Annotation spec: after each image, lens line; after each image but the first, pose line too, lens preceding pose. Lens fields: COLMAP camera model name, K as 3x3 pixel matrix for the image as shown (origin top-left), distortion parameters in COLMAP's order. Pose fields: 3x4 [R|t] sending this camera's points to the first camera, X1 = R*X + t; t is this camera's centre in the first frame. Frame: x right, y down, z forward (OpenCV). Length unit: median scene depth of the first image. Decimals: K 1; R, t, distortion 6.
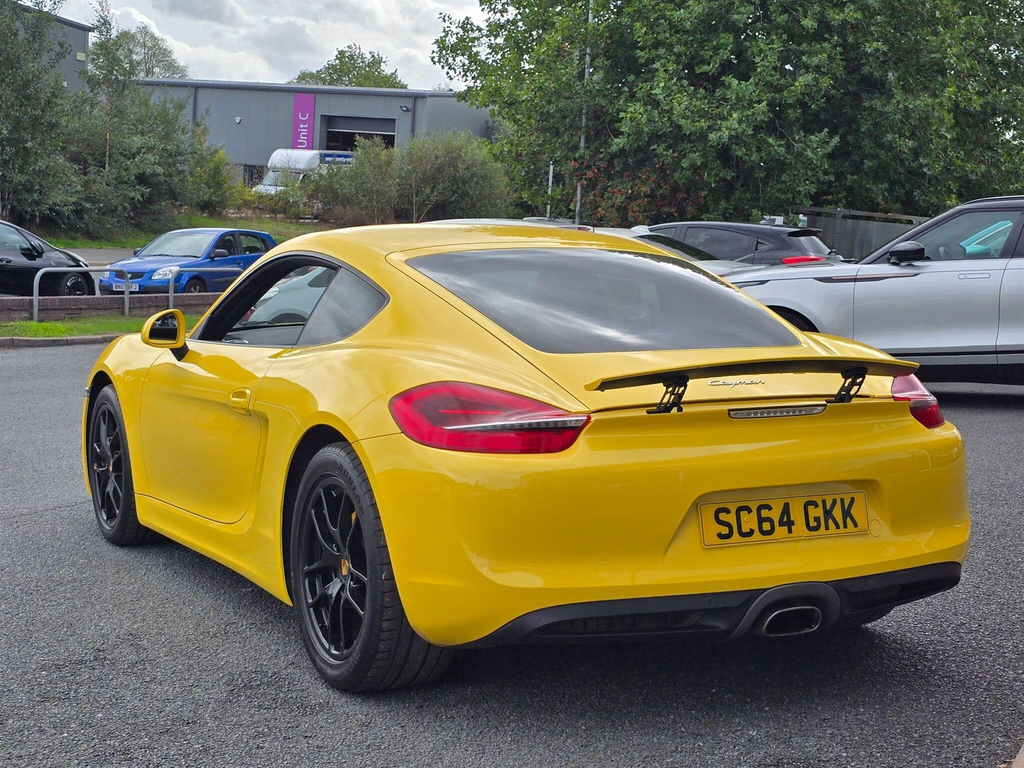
lens RADIAL K [[1685.9, 0, 509.1], [0, 1685.9, 379.8], [0, 0, 1]] dist [0.123386, 0.000000]
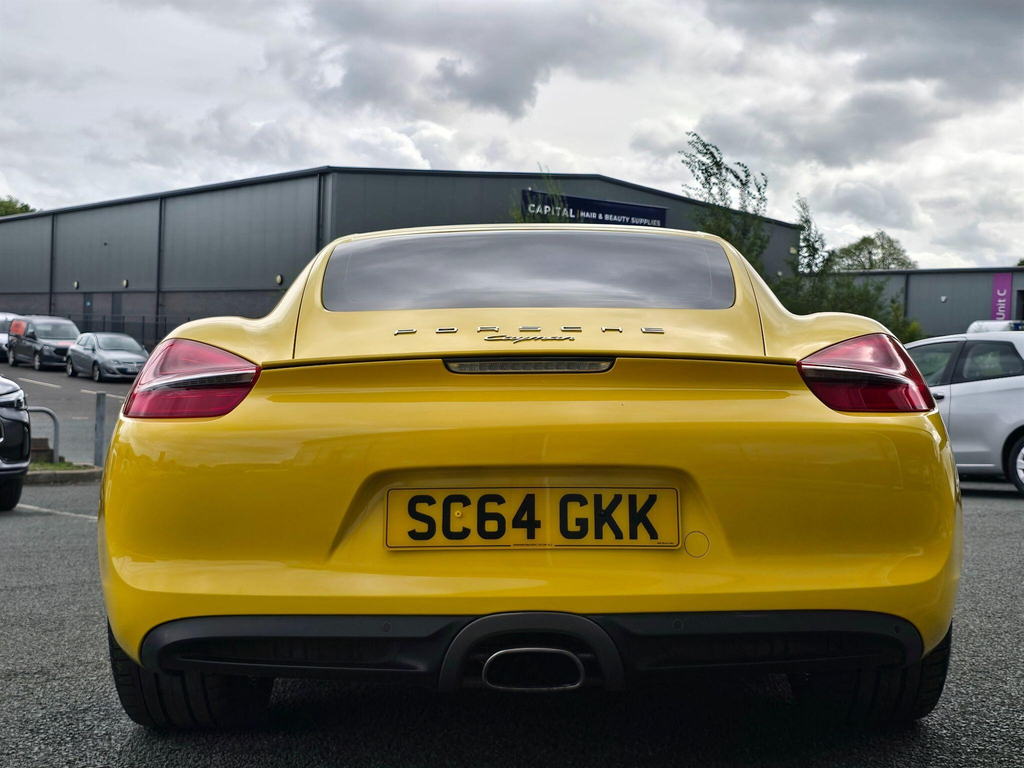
lens RADIAL K [[1384.8, 0, 522.9], [0, 1384.8, 354.4], [0, 0, 1]] dist [0.068218, 0.000000]
pose [[0.886023, -0.026813, -0.462866, 0.416493], [-0.030909, 0.992690, -0.116669, 0.079932], [0.462610, 0.117678, 0.878717, 0.479599]]
